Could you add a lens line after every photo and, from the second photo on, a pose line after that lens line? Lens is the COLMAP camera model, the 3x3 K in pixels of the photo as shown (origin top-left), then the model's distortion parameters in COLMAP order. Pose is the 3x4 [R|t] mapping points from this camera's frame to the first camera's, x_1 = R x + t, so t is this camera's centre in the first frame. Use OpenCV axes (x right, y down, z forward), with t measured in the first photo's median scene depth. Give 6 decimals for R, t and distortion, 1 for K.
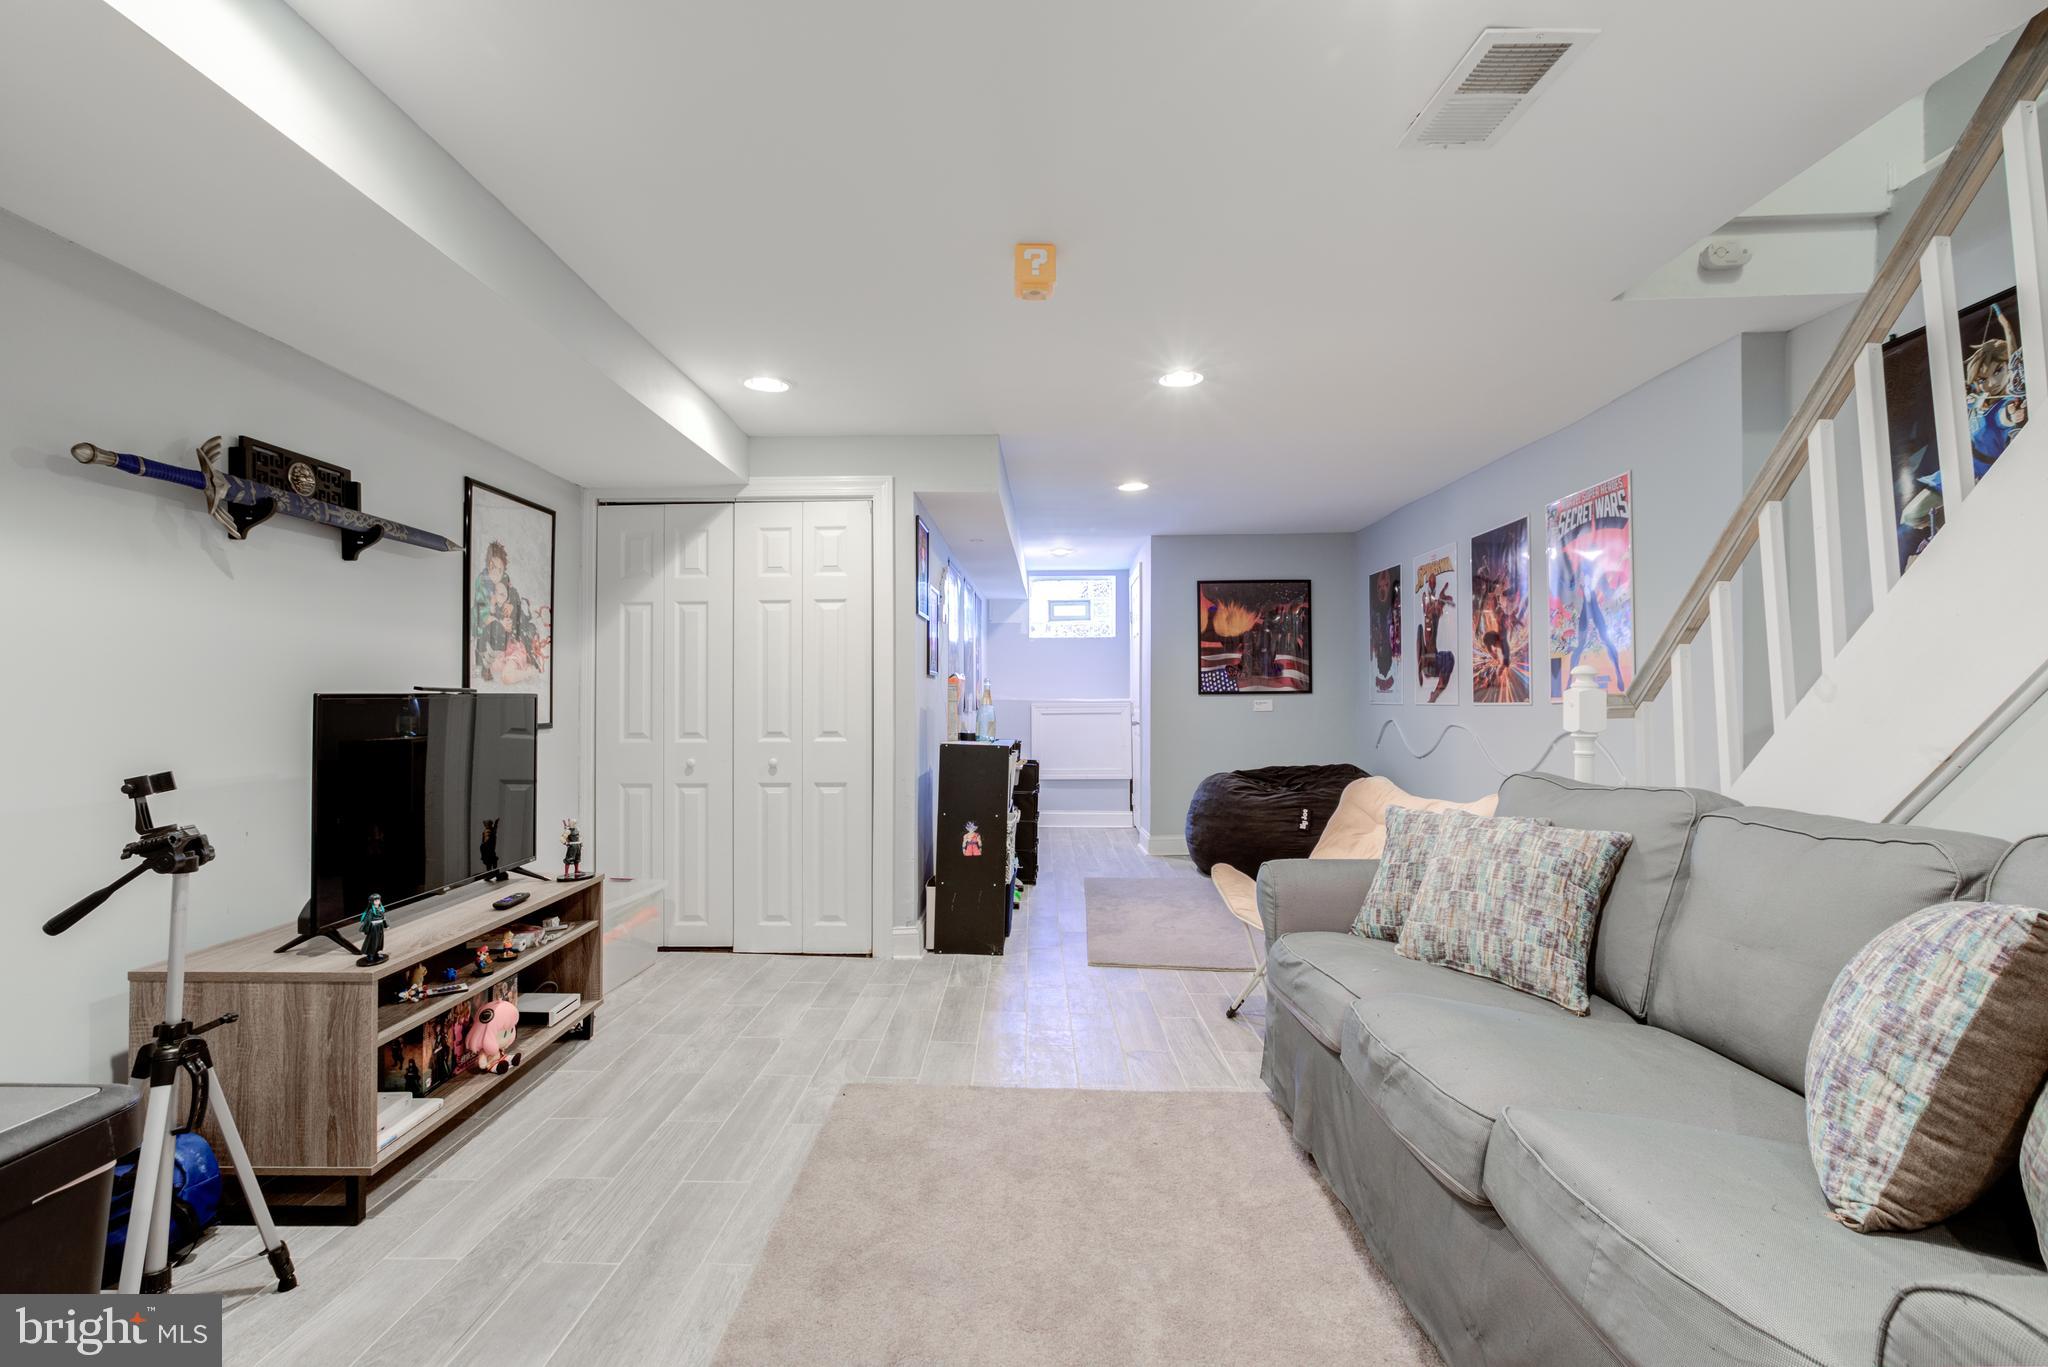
lens RADIAL K [[936.9, 0, 1043.7], [0, 936.9, 694.4], [0, 0, 1]] dist [-0.011087, 0.005280]
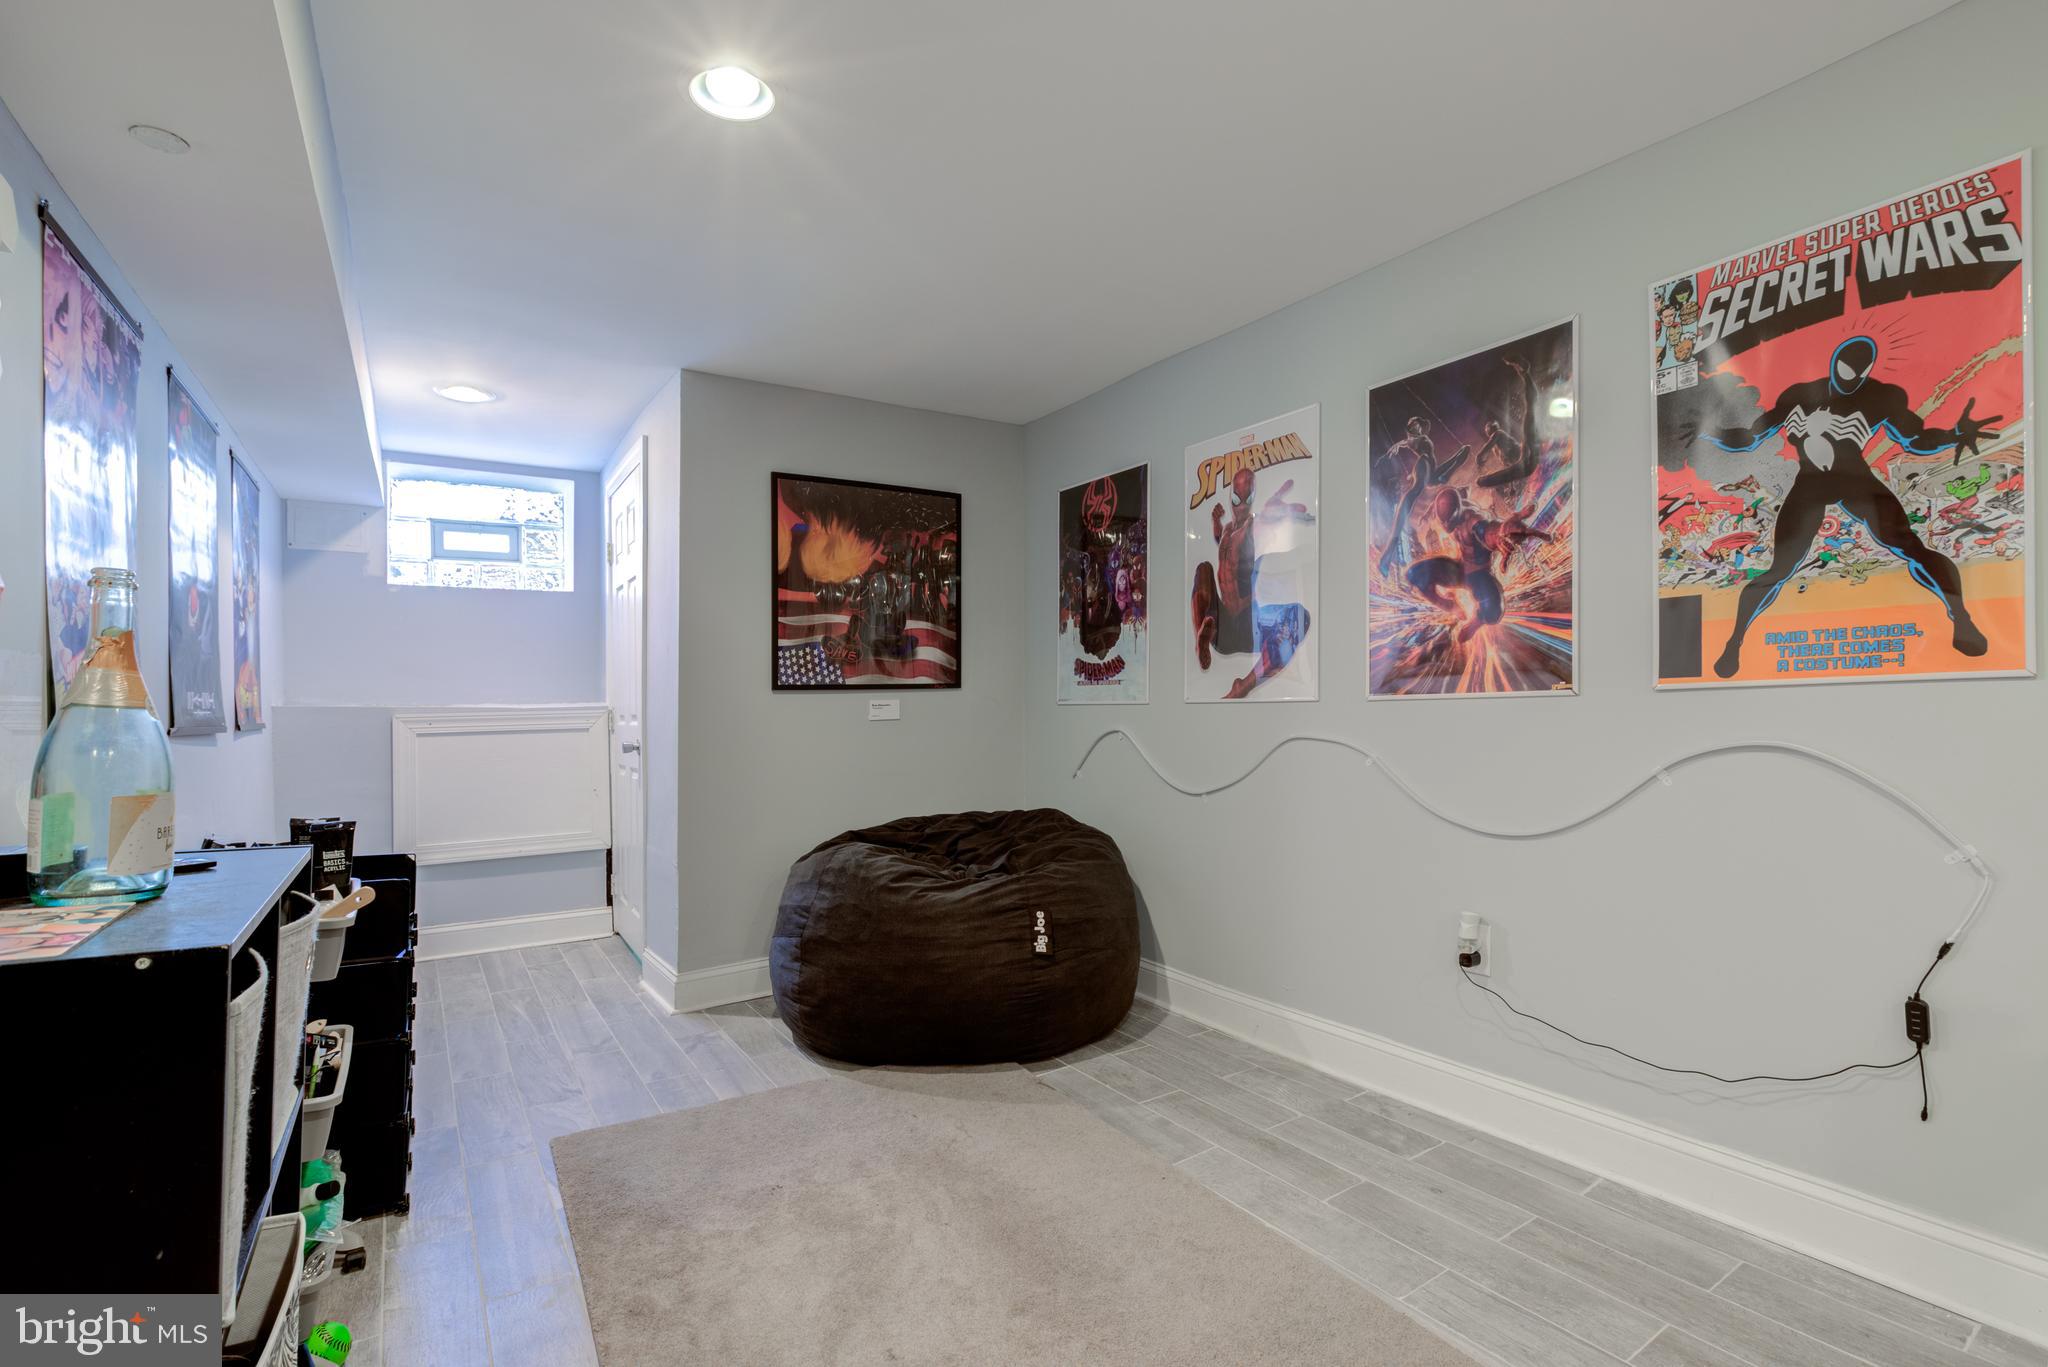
lens RADIAL K [[936.9, 0, 1019.8], [0, 936.9, 693.7], [0, 0, 1]] dist [-0.011087, 0.005280]
pose [[0.838697, -0.004810, 0.544576, -0.007096], [0.010449, 0.999919, -0.007260, 0.012852], [-0.544497, 0.011779, 0.838680, 0.861065]]
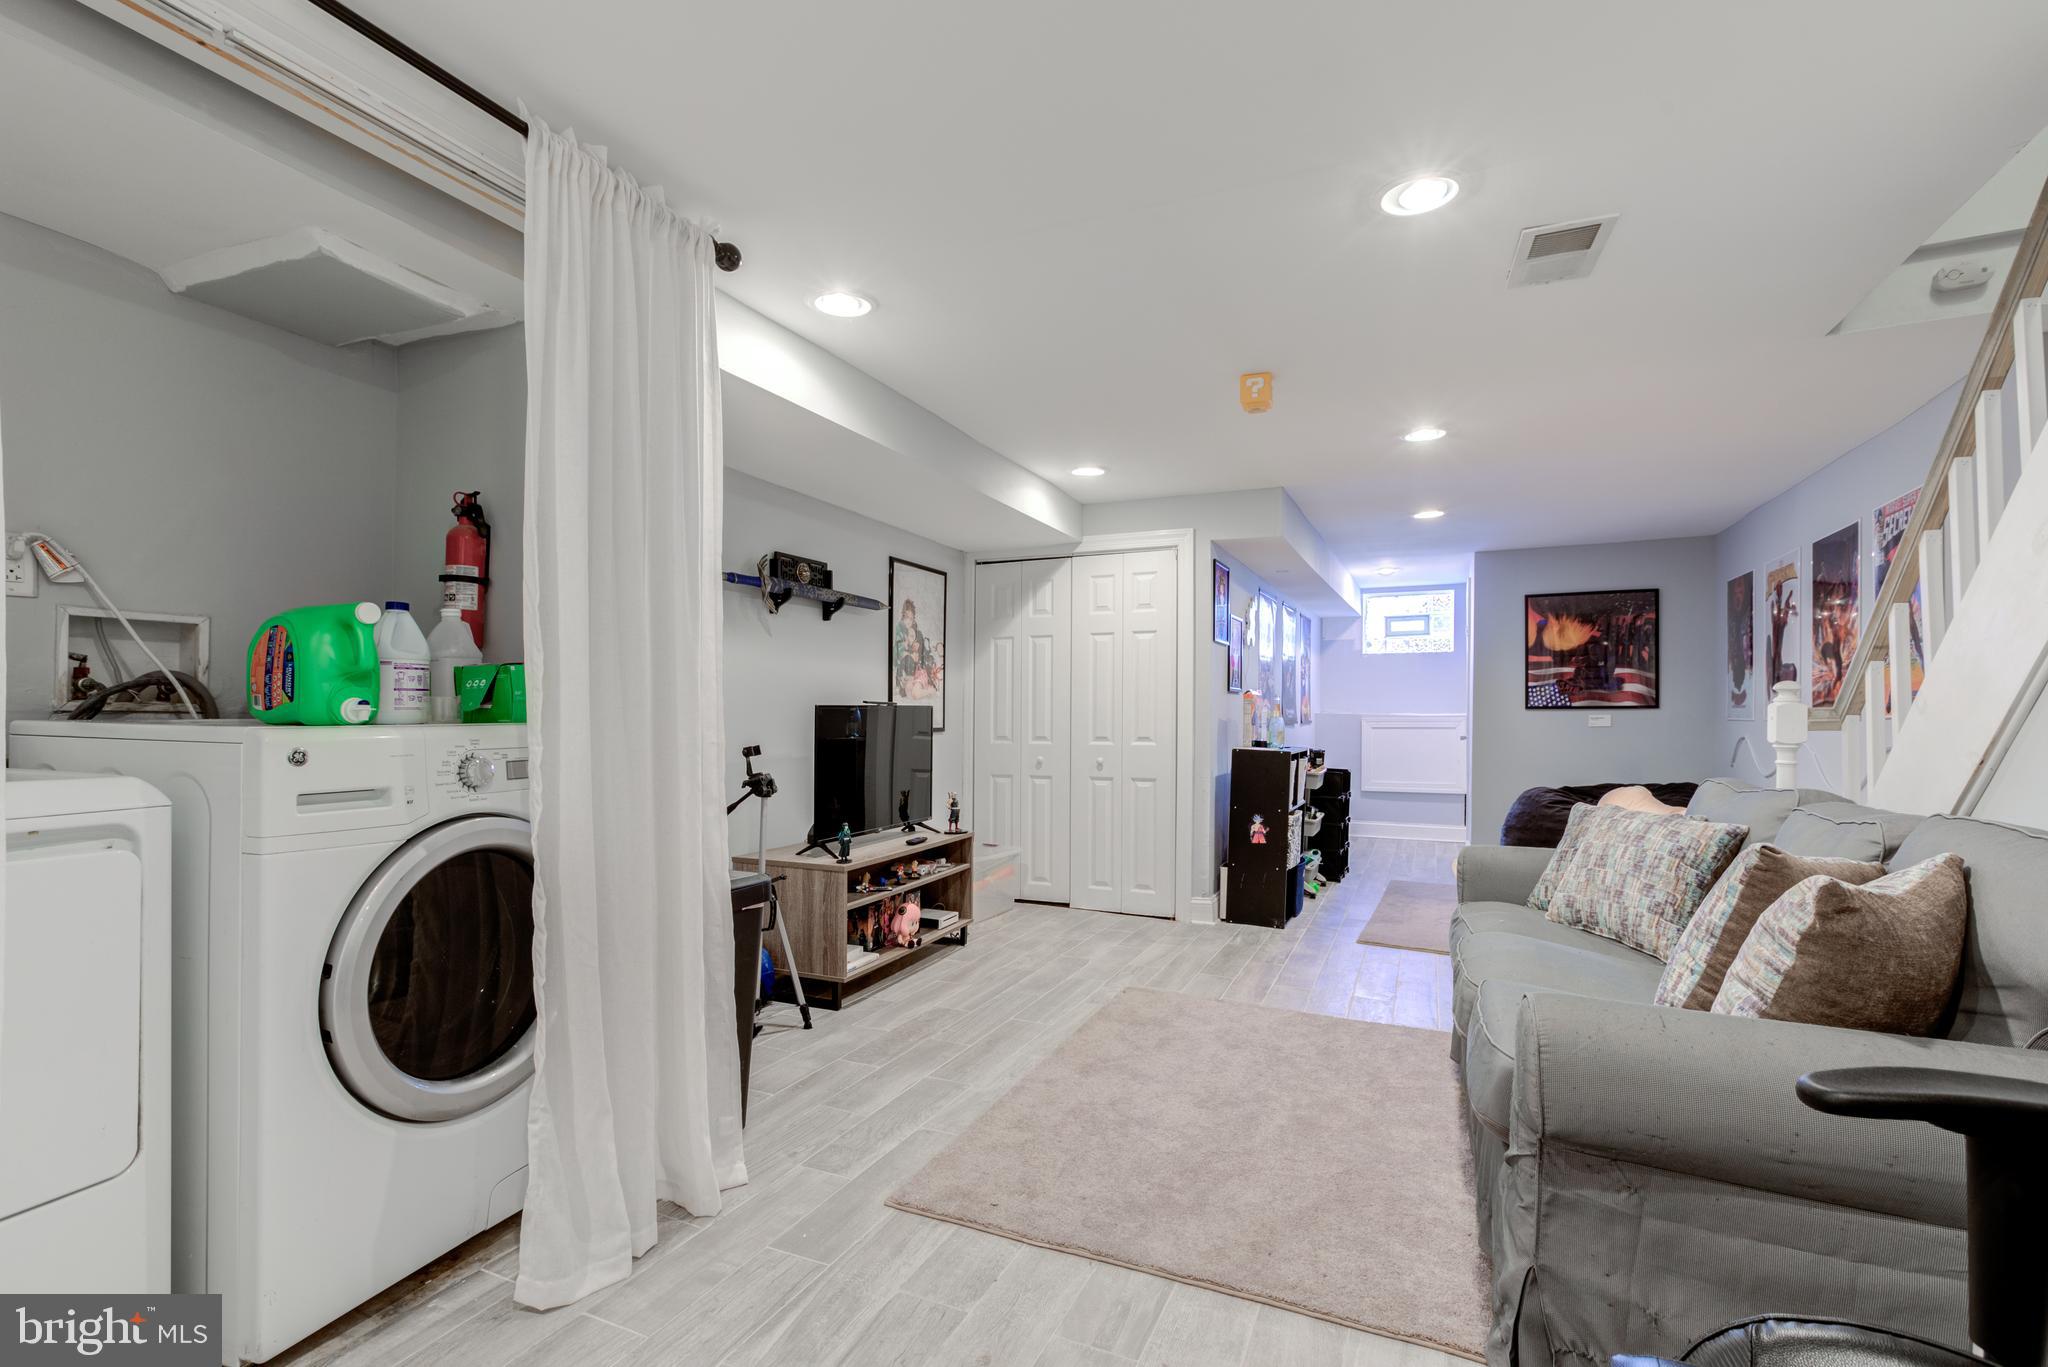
lens RADIAL K [[936.9, 0, 1043.1], [0, 936.9, 728.3], [0, 0, 1]] dist [-0.011087, 0.005280]
pose [[0.924919, 0.011035, -0.380003, 0.121984], [-0.003263, 0.999772, 0.021092, 0.002051], [0.380149, -0.018269, 0.924745, -0.202927]]
